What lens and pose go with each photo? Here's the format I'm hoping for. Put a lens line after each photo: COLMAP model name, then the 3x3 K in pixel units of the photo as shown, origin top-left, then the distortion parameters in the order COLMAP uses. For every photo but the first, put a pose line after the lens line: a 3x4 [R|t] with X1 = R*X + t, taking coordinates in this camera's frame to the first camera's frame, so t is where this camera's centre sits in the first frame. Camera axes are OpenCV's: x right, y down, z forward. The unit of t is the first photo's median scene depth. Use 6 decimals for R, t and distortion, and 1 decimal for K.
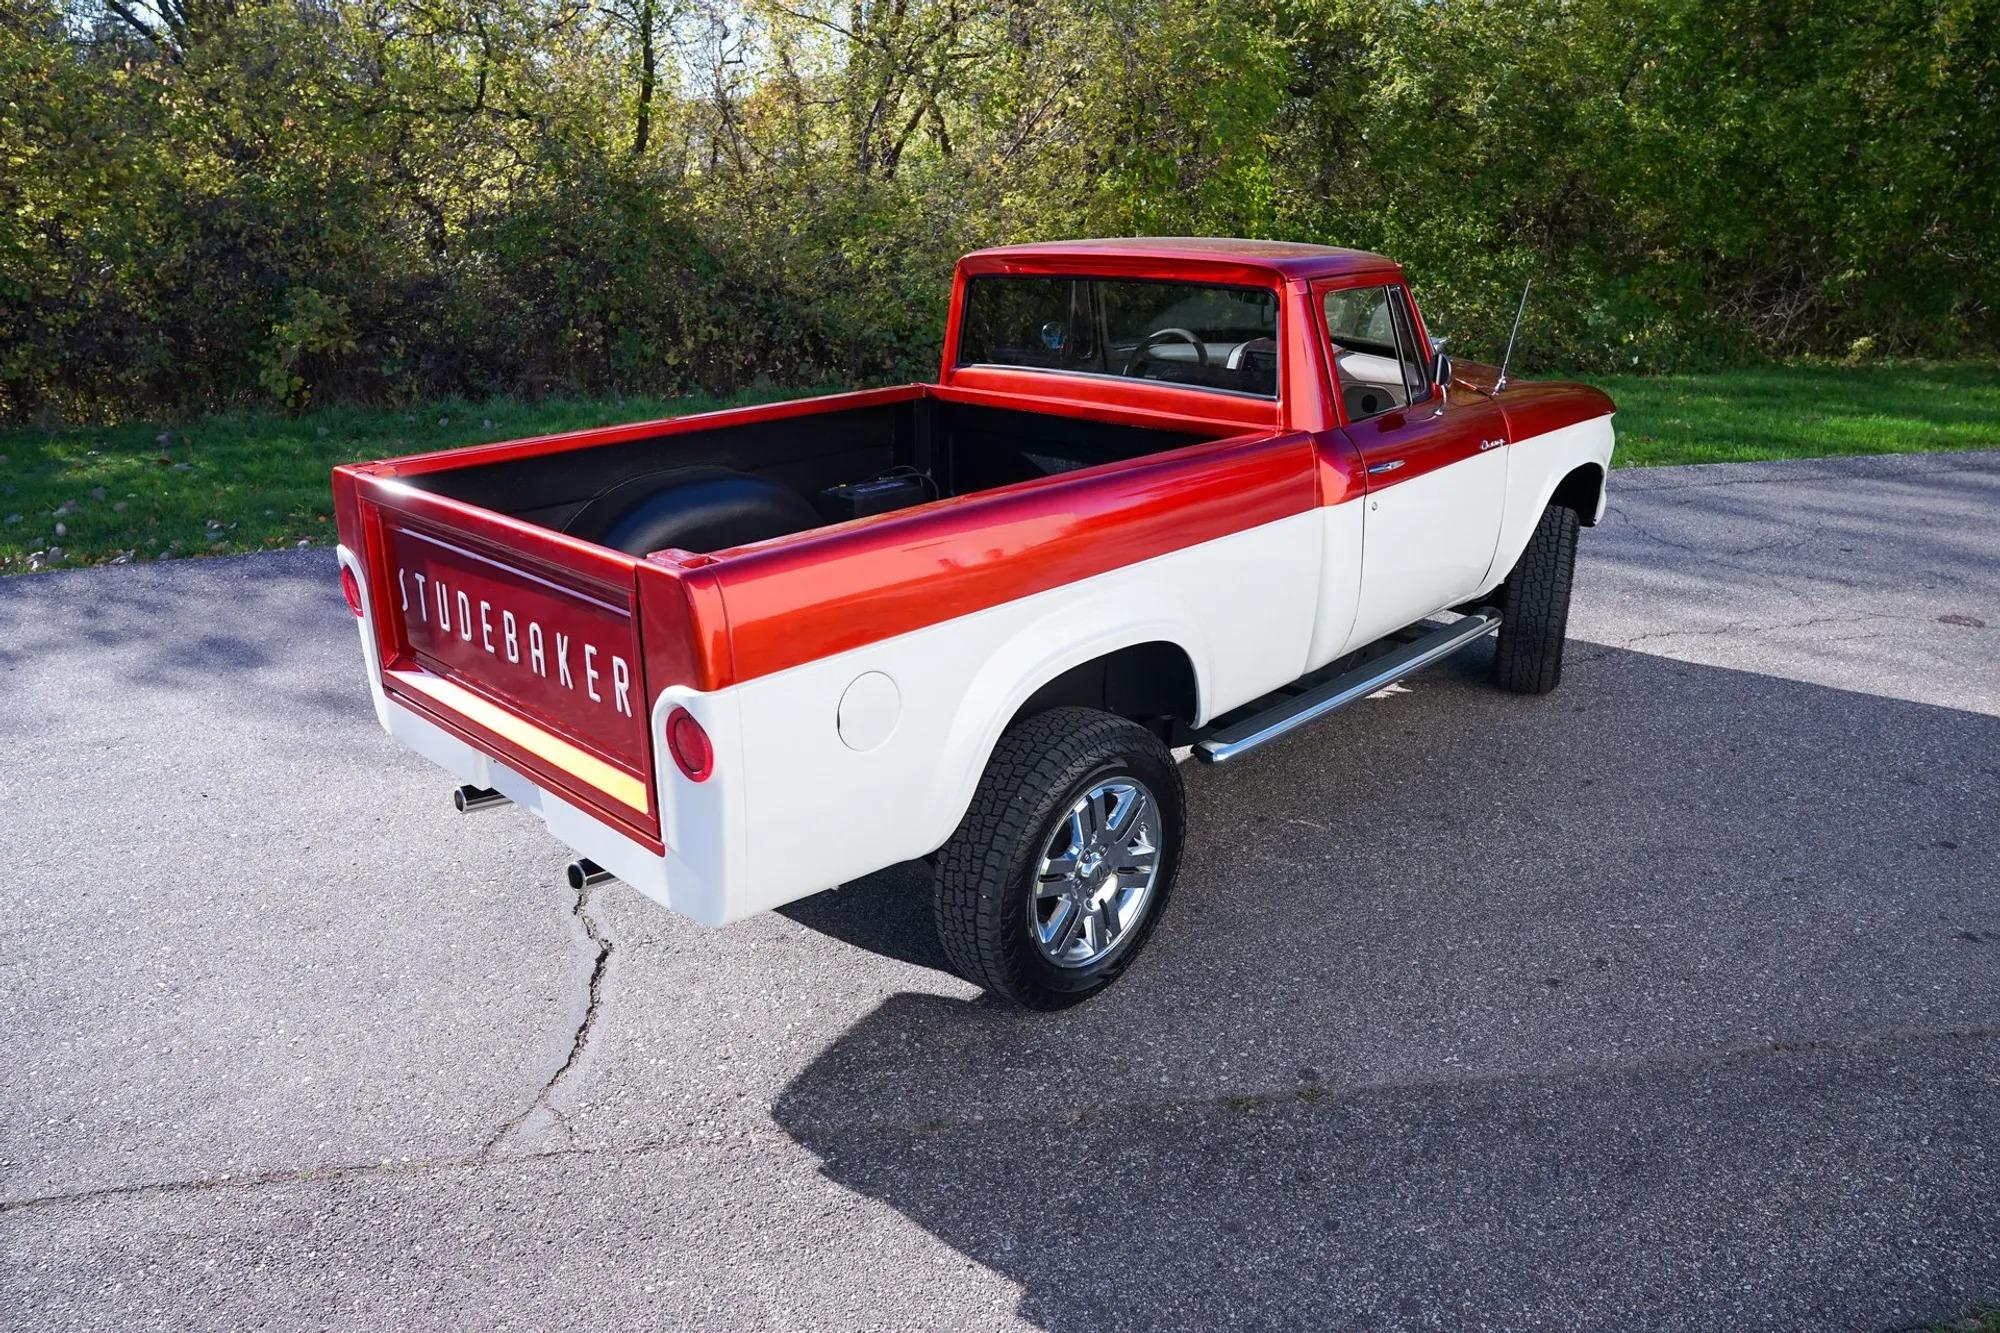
lens RADIAL K [[1371.7, 0, 1006.2], [0, 1371.7, 663.9], [0, 0, 1]] dist [-0.145824, 0.116207]
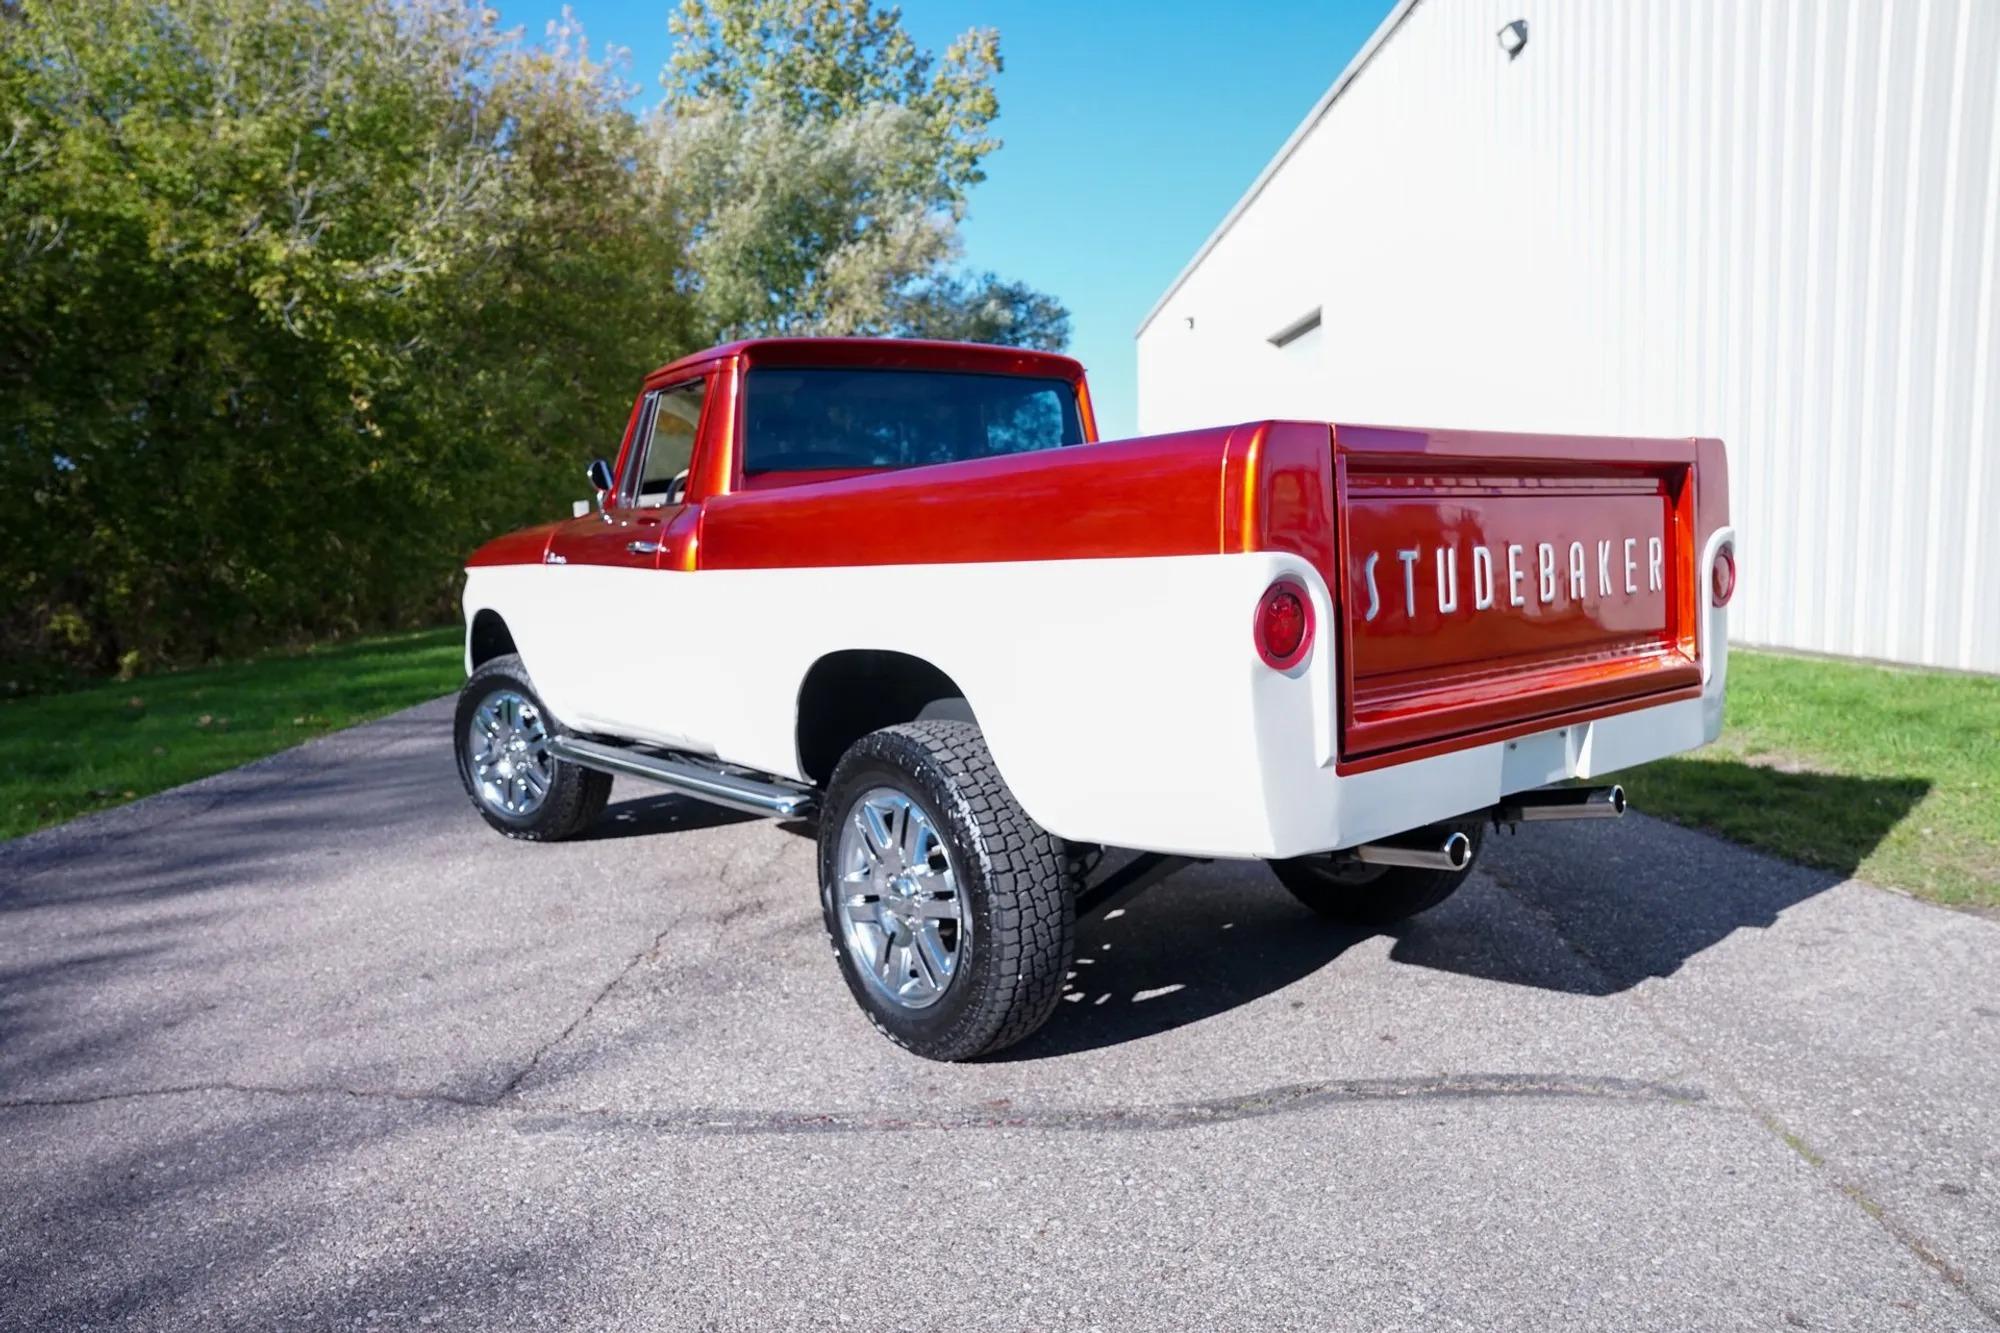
lens RADIAL K [[1371.7, 0, 1006.2], [0, 1371.7, 663.9], [0, 0, 1]] dist [-0.145824, 0.116207]
pose [[0.153132, -0.088720, 0.984215, -1.217285], [0.365799, 0.930304, 0.026947, -0.110795], [-0.918010, 0.355898, 0.174913, 1.103198]]
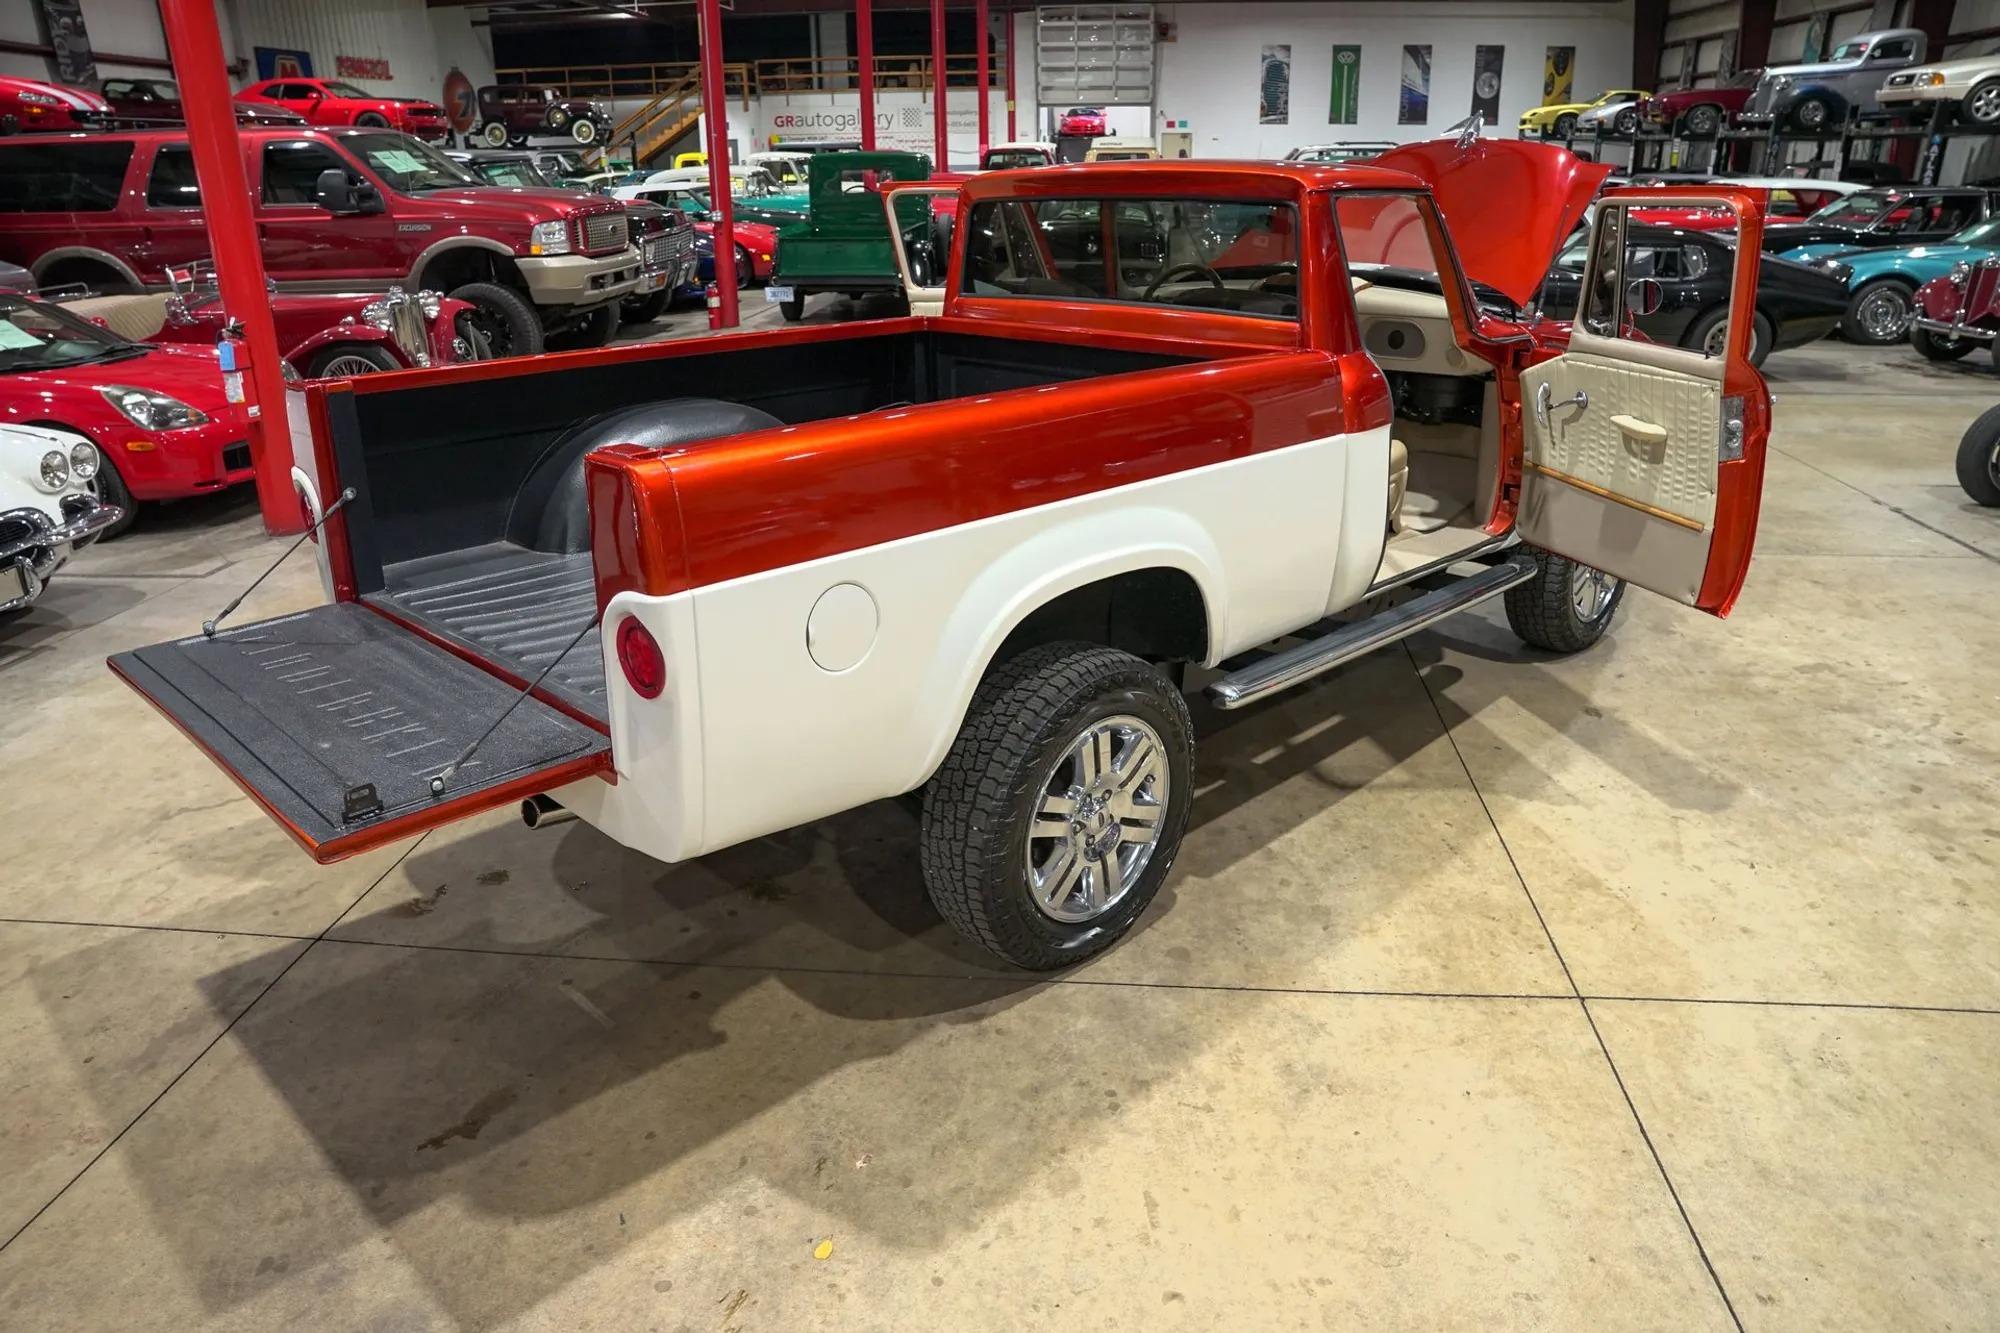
lens RADIAL K [[1373.7, 0, 1006.5], [0, 1373.7, 666.3], [0, 0, 1]] dist [-0.144340, 0.115469]
pose [[0.999833, 0.004627, -0.017657, 0.020409], [-0.004469, 0.999950, 0.008968, 0.044062], [0.017698, -0.008887, 0.999804, 0.074689]]
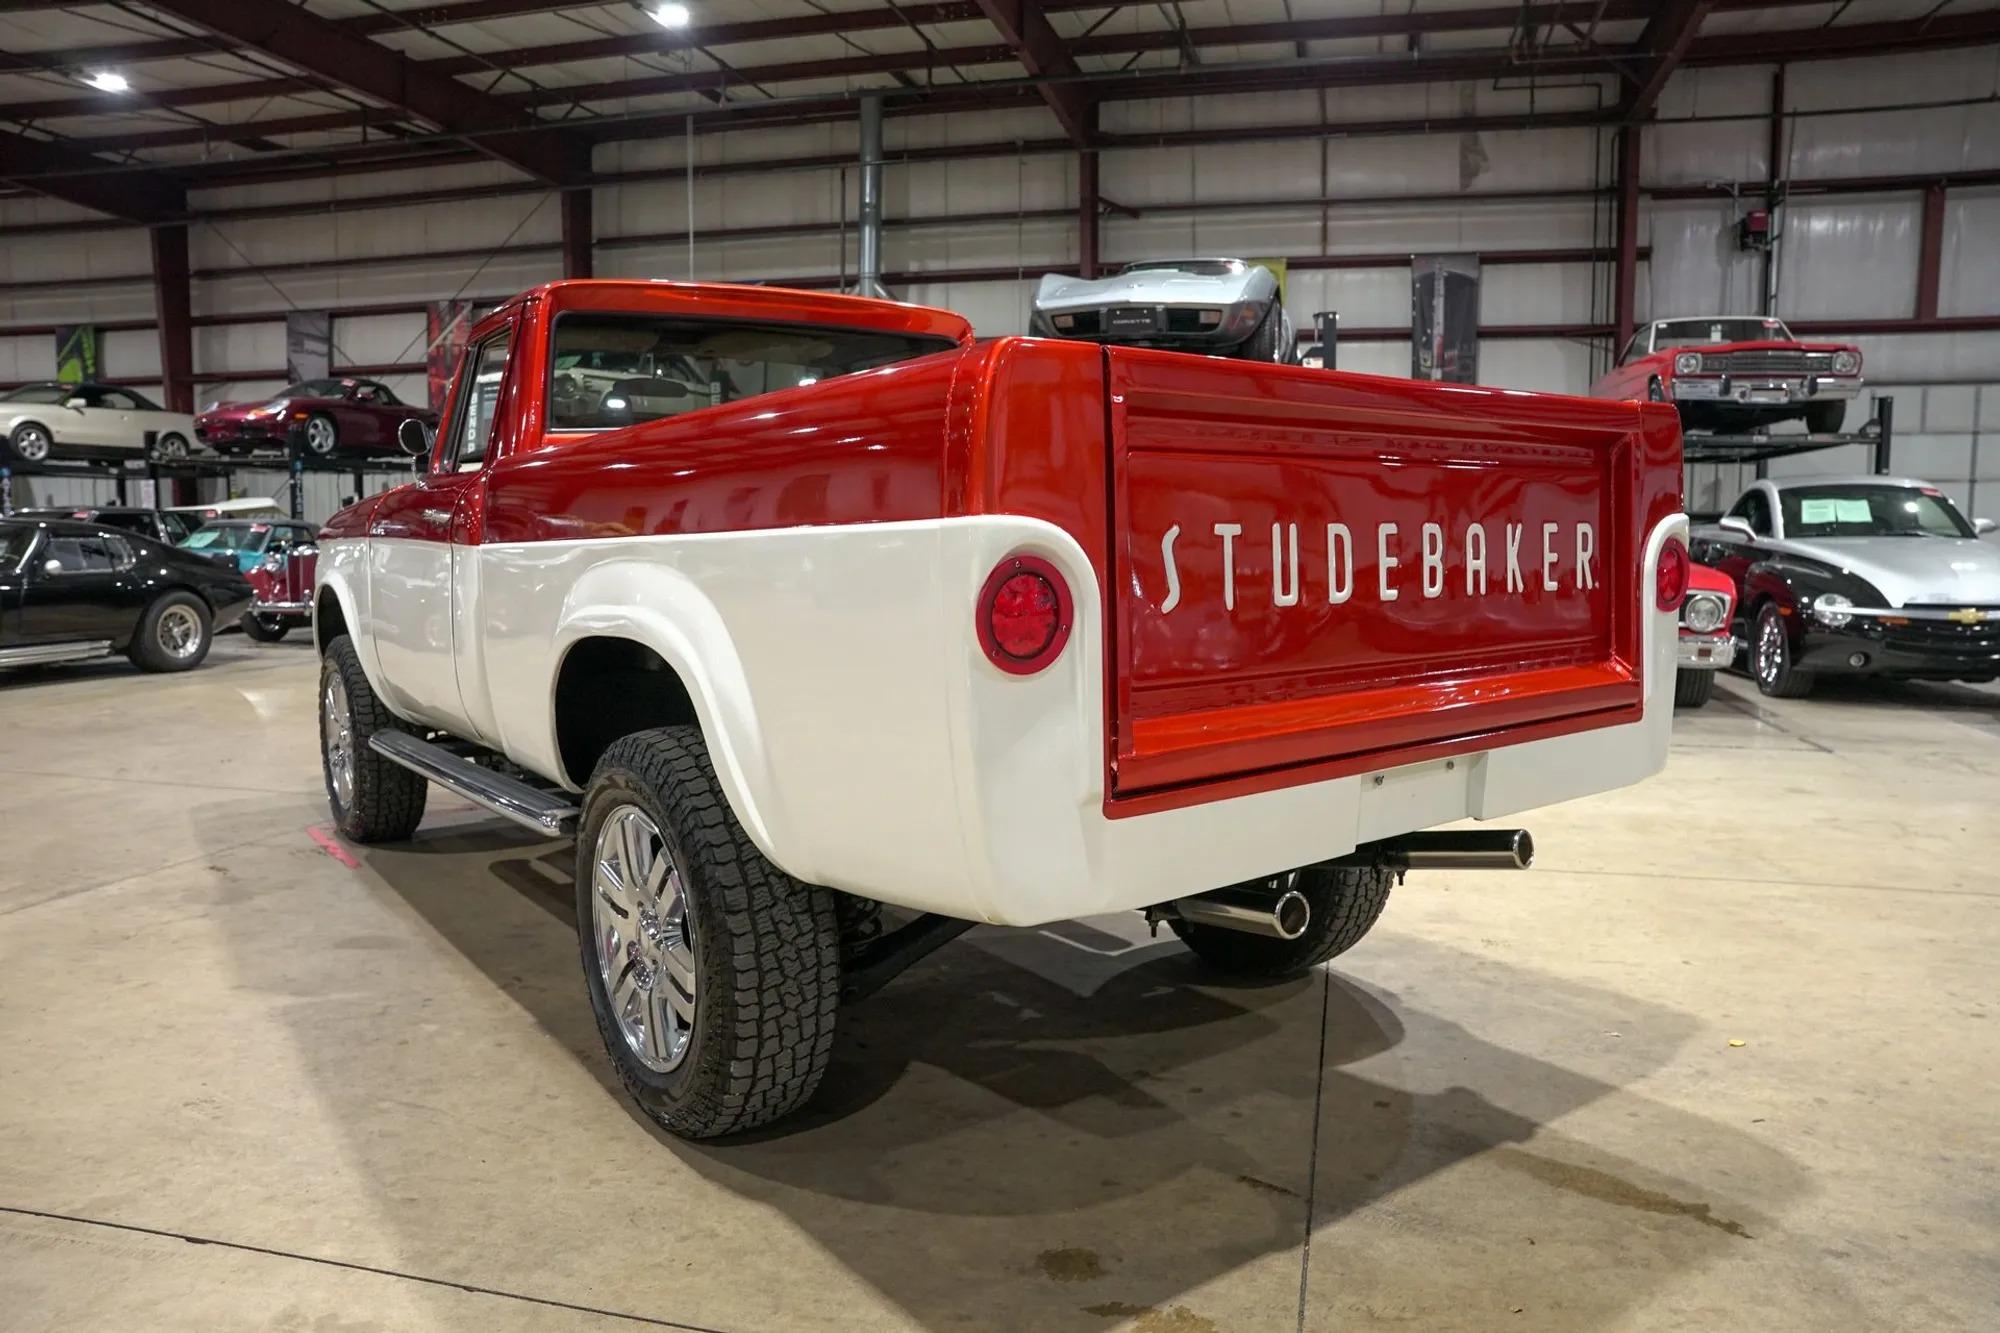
lens RADIAL K [[1371.7, 0, 1006.2], [0, 1371.7, 663.9], [0, 0, 1]] dist [-0.145824, 0.116207]
pose [[0.169594, -0.086343, 0.981724, -1.029282], [0.341830, 0.939466, 0.023574, -0.057769], [-0.924332, 0.331585, 0.188843, 1.004745]]
